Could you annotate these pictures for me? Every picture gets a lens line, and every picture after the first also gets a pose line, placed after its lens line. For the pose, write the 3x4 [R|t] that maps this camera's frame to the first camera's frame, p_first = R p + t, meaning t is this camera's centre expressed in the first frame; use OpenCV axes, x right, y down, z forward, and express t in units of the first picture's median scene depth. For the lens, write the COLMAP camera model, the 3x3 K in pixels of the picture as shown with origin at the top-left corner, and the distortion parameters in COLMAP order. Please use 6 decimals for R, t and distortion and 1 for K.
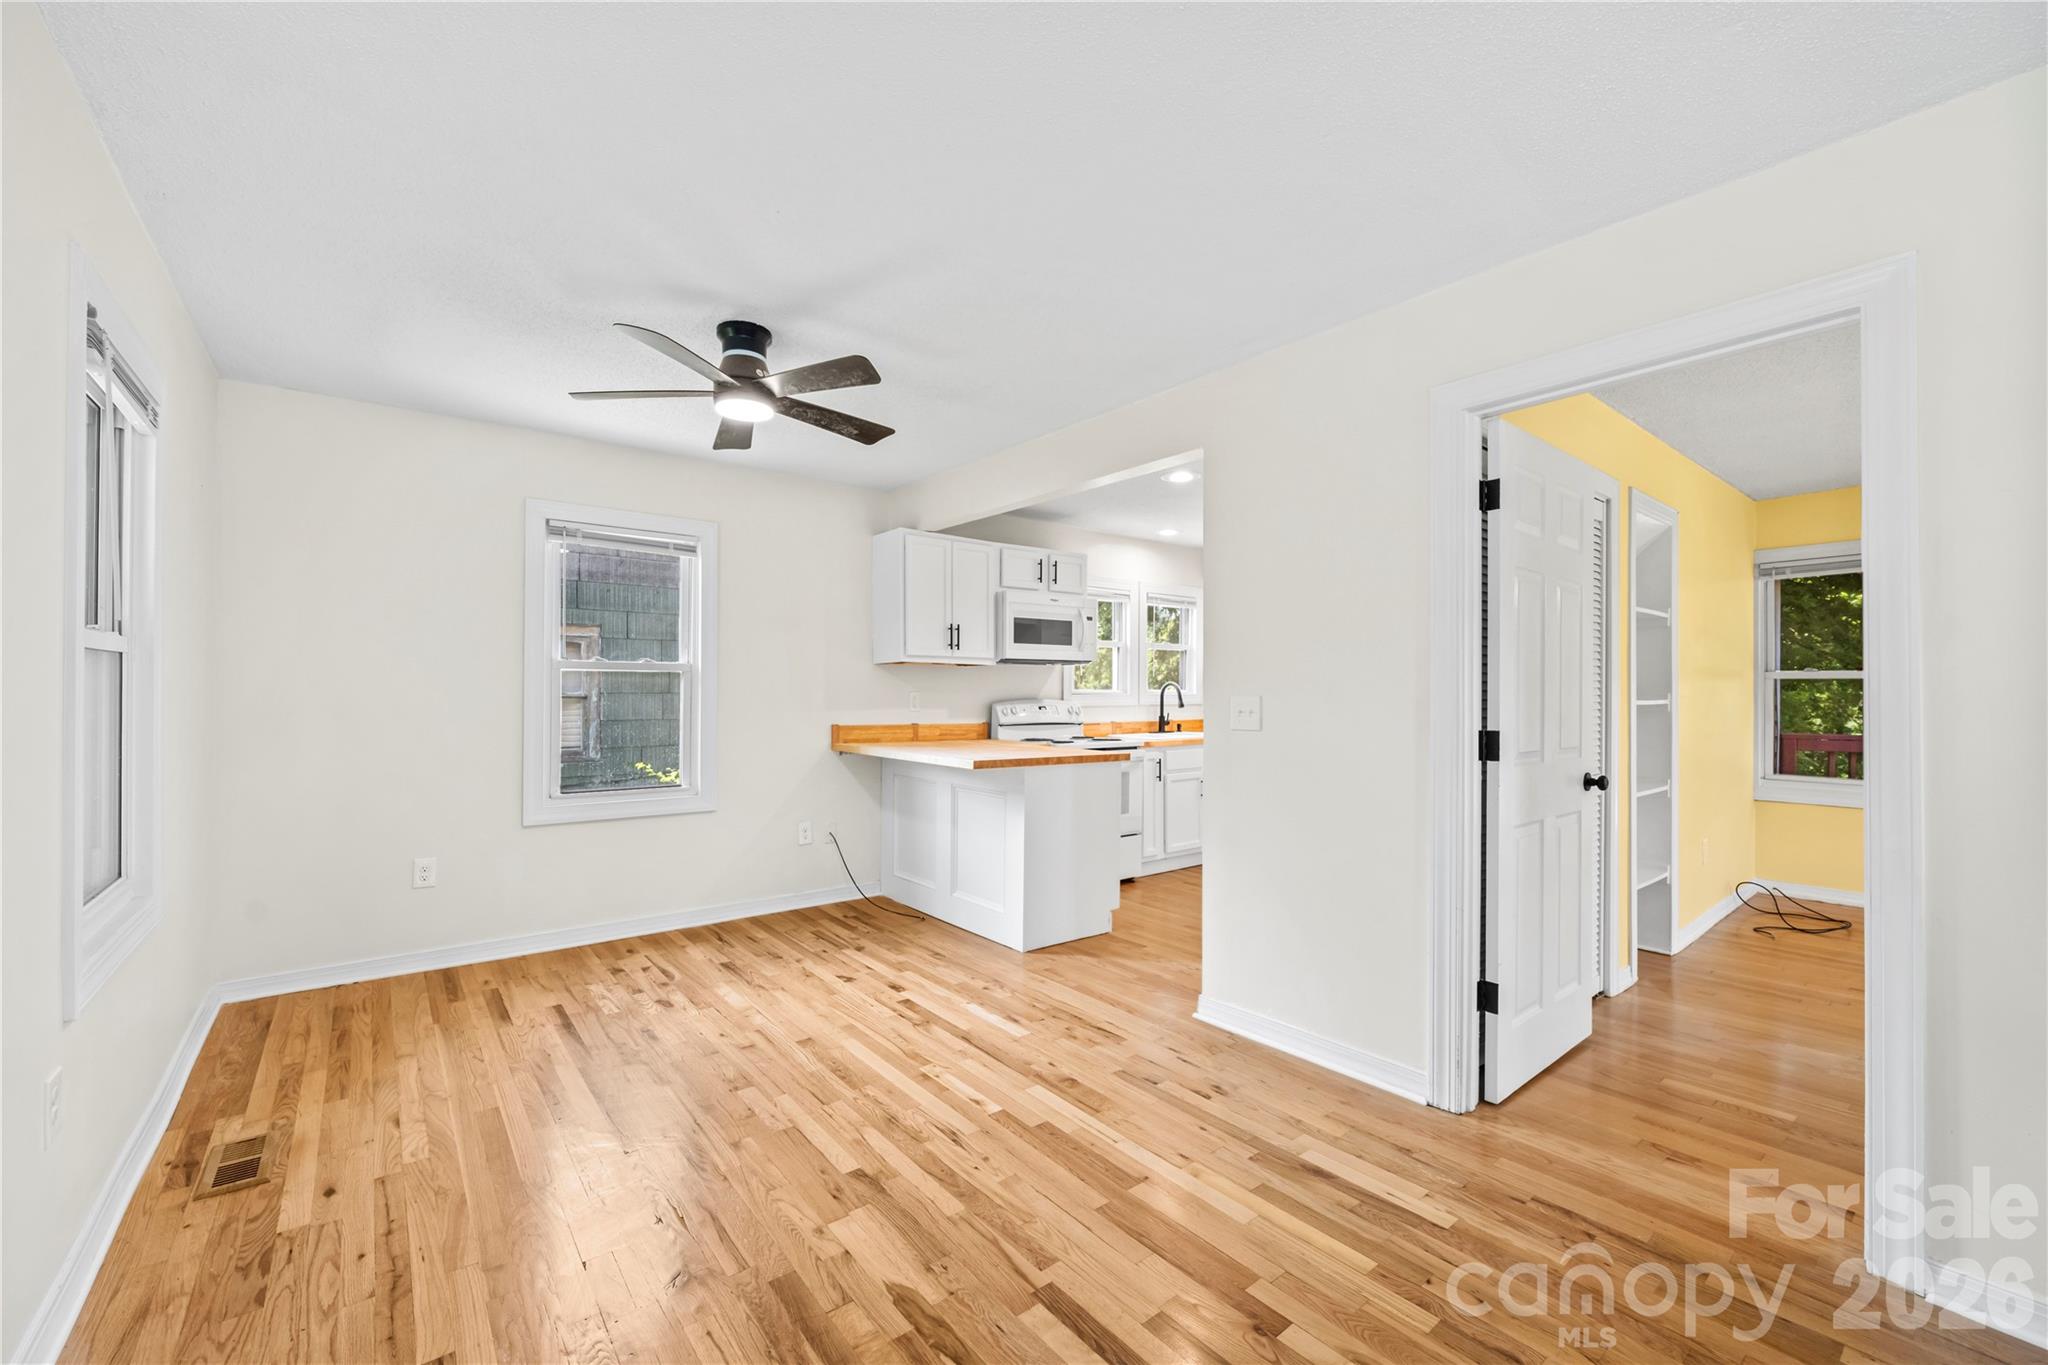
lens RADIAL K [[820.2, 0, 1014.4], [0, 820.2, 686.0], [0, 0, 1]] dist [0.001737, -0.000321]
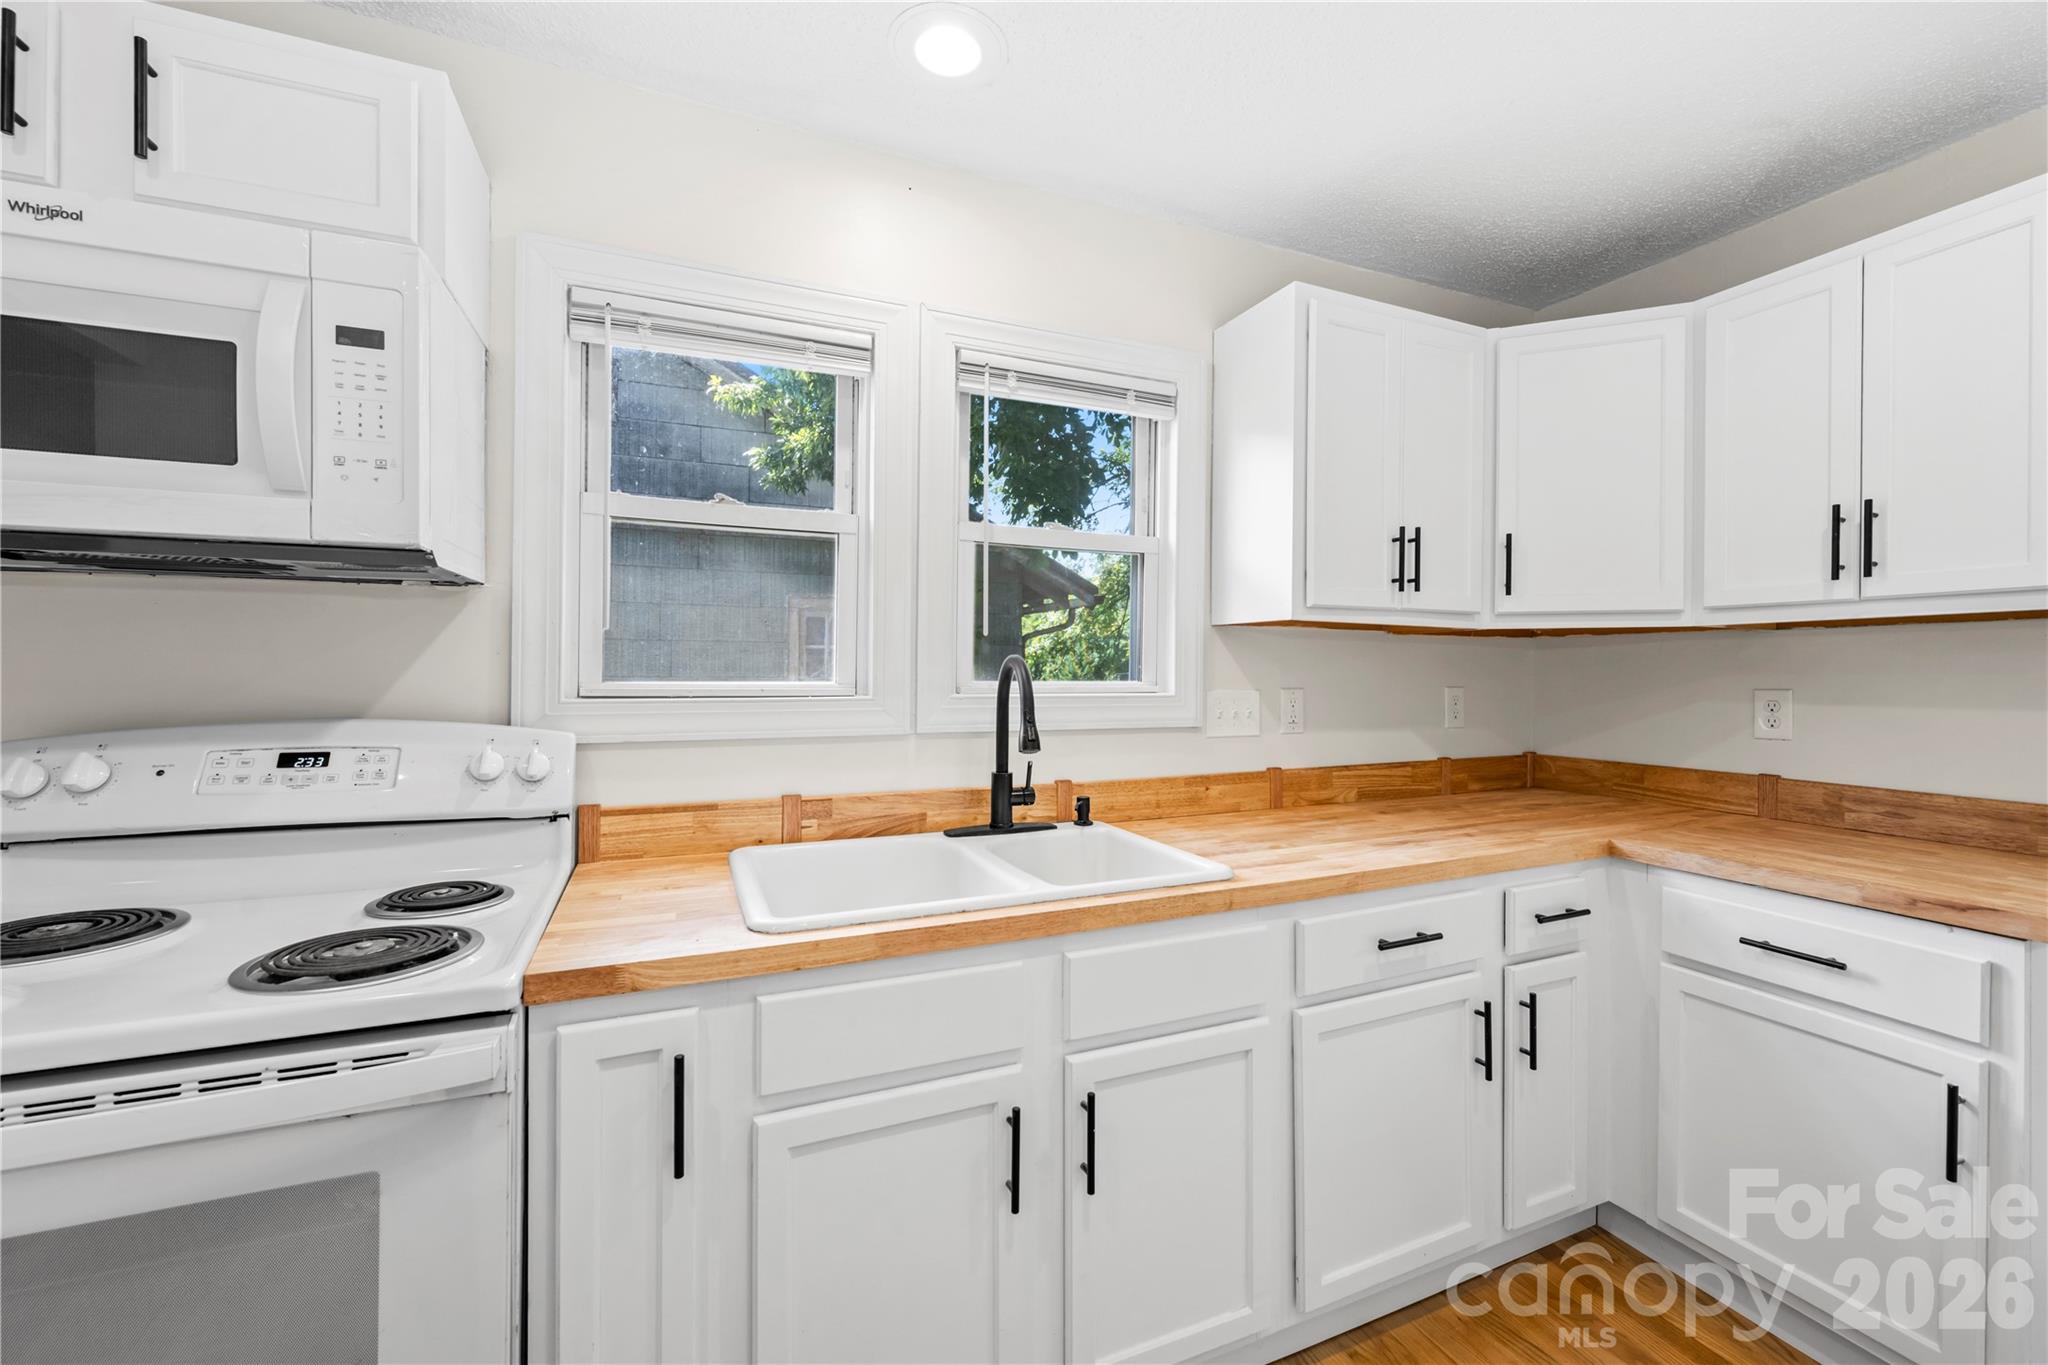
lens RADIAL K [[820.2, 0, 1020.2], [0, 820.2, 673.6], [0, 0, 1]] dist [0.001737, -0.000321]
pose [[0.965292, 0.007631, -0.261061, 0.439373], [-0.003818, 0.999879, 0.015109, -0.003587], [0.261145, -0.013587, 0.965204, 1.223588]]
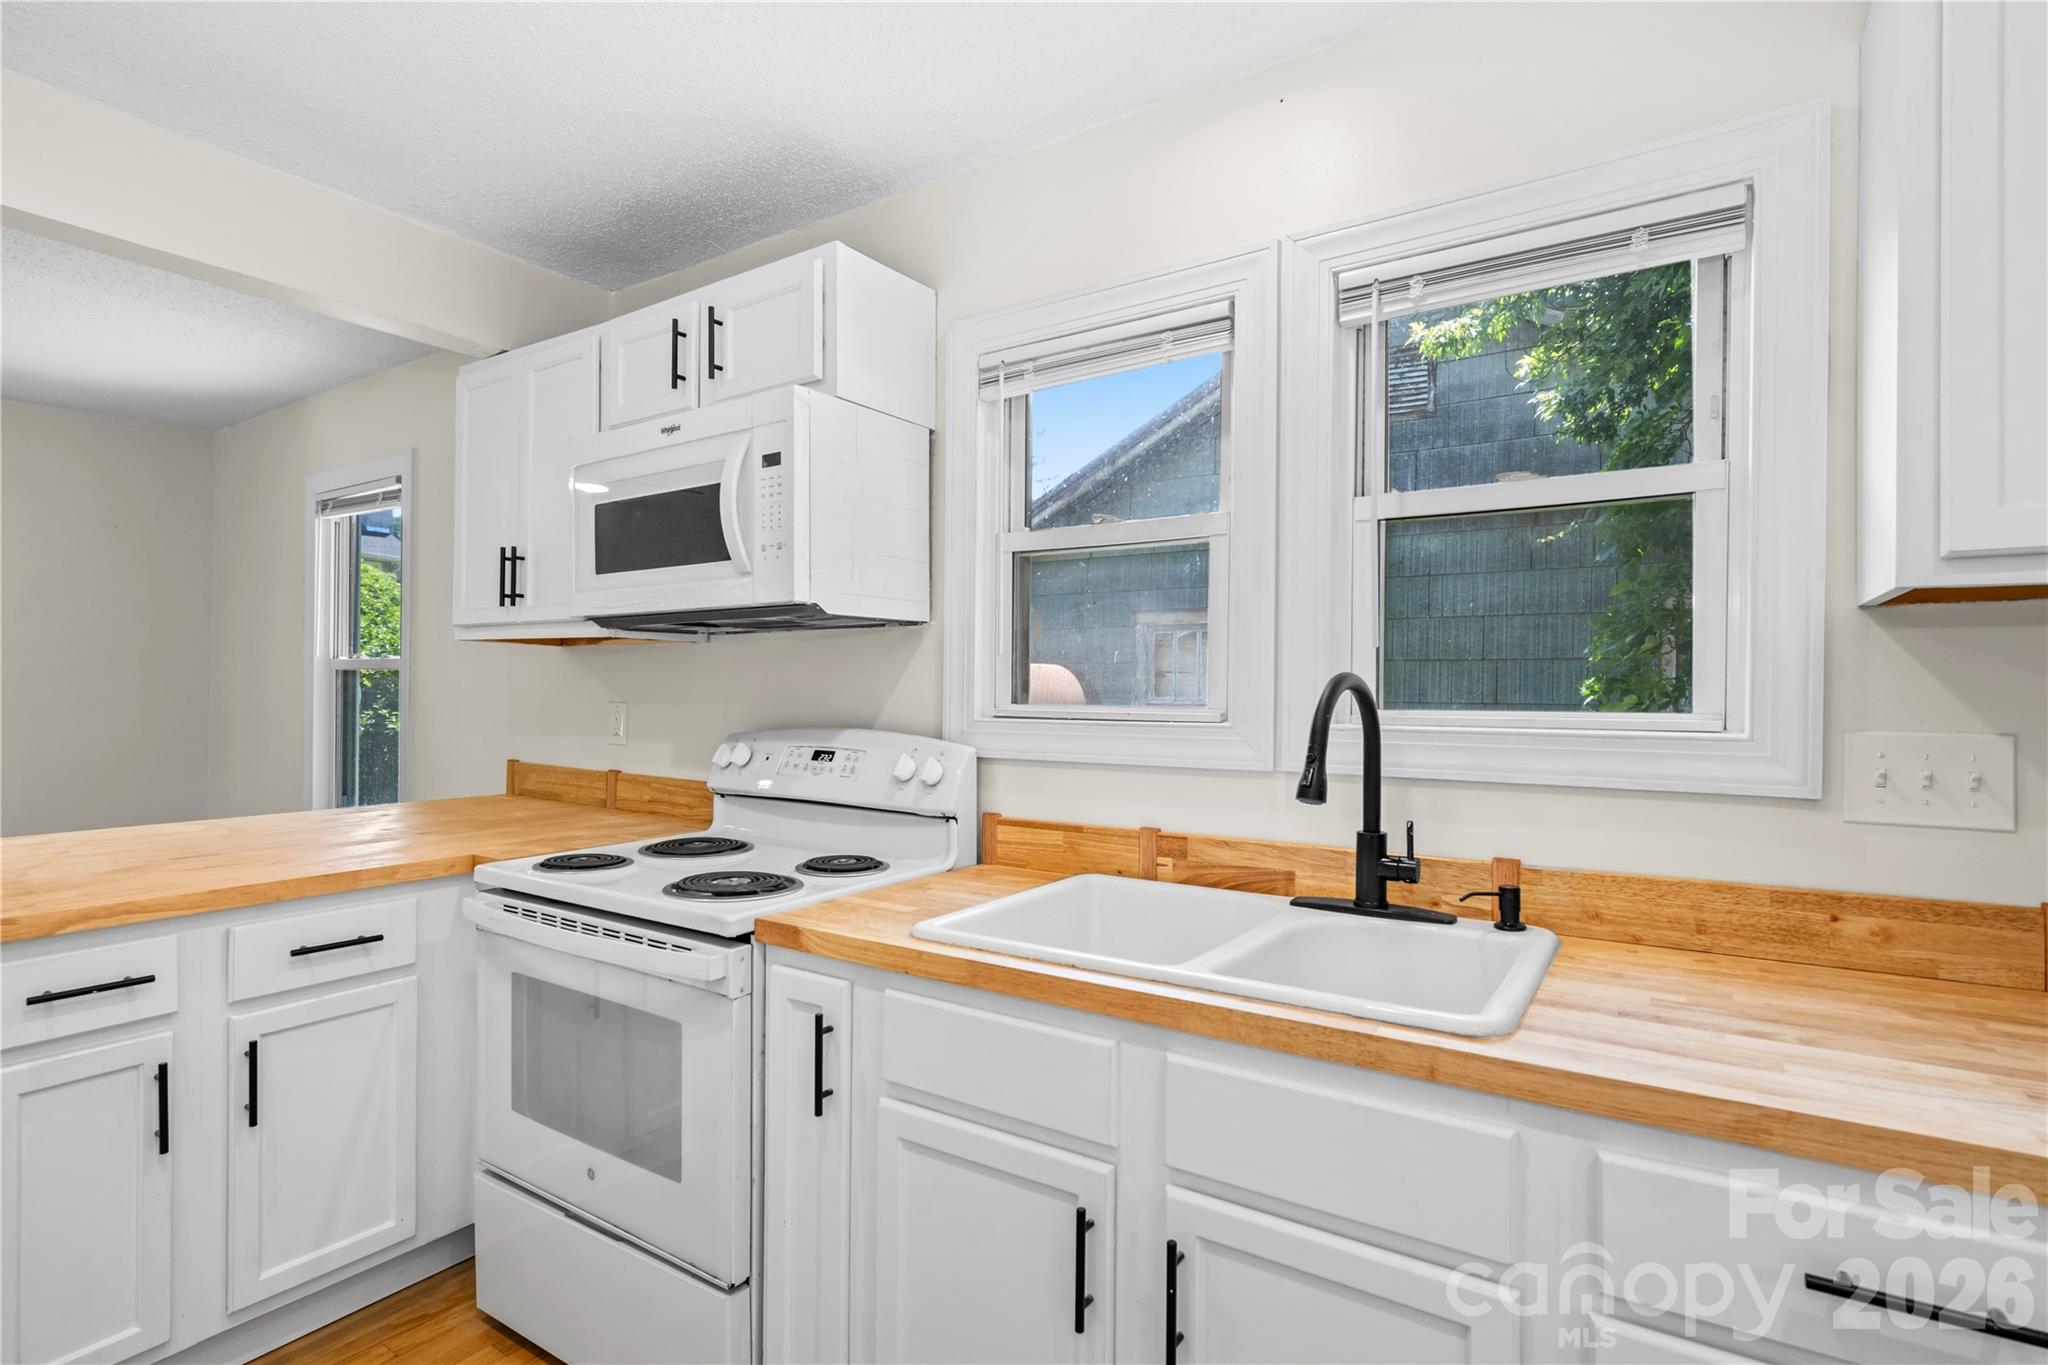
lens RADIAL K [[995.6, 0, 1044.9], [0, 995.6, 684.8], [0, 0, 1]] dist [0.001331, 0.000058]
pose [[0.322754, -0.001266, -0.946482, 0.665758], [0.005149, 0.999987, 0.000418, -0.002470], [0.946469, -0.005008, 0.322756, 1.415691]]
